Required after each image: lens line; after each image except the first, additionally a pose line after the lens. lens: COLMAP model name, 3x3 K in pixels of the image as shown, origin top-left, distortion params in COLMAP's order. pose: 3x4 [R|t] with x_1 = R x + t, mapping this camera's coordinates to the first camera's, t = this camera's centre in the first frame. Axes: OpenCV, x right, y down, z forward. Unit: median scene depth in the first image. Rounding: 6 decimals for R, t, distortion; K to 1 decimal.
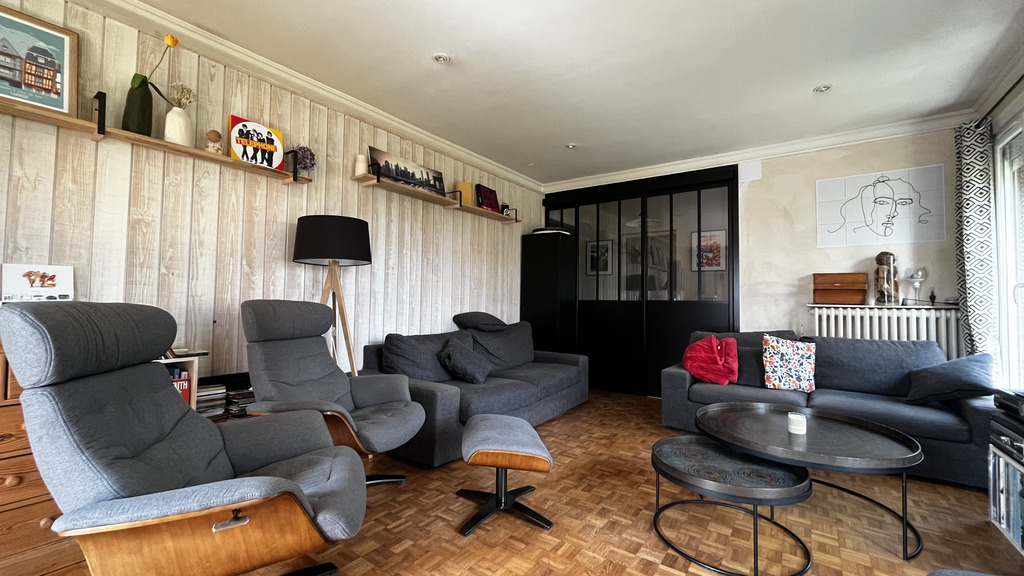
lens RADIAL K [[412.4, 0, 508.4], [0, 412.4, 286.5], [0, 0, 1]] dist [0.002631, 0.000197]
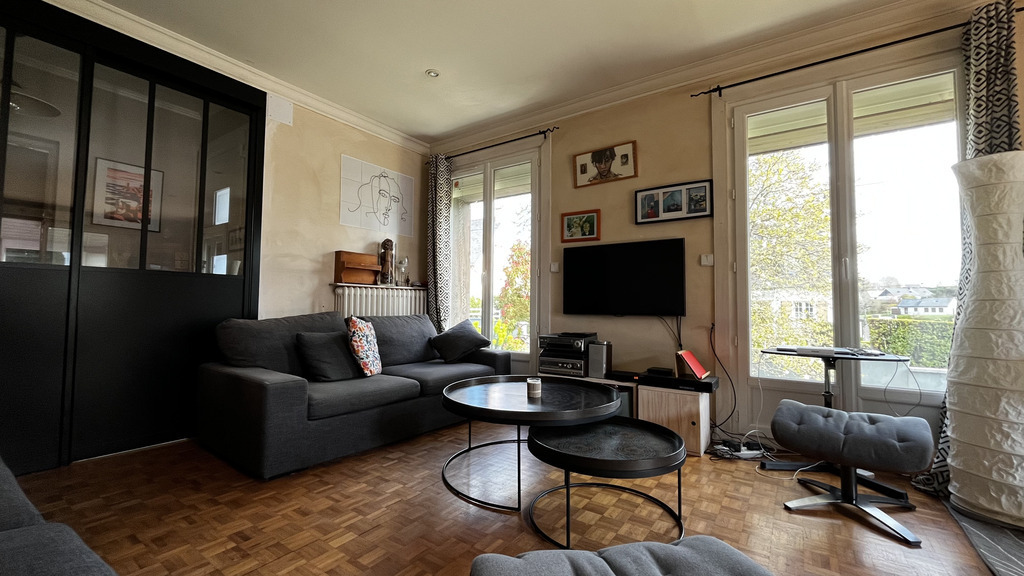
lens RADIAL K [[412.4, 0, 508.5], [0, 412.4, 287.1], [0, 0, 1]] dist [0.002631, 0.000197]
pose [[-0.011174, 0.032527, 0.999408, -0.214444], [-0.043838, 0.998494, -0.032987, 0.069396], [-0.998976, -0.044180, -0.009731, 0.657238]]
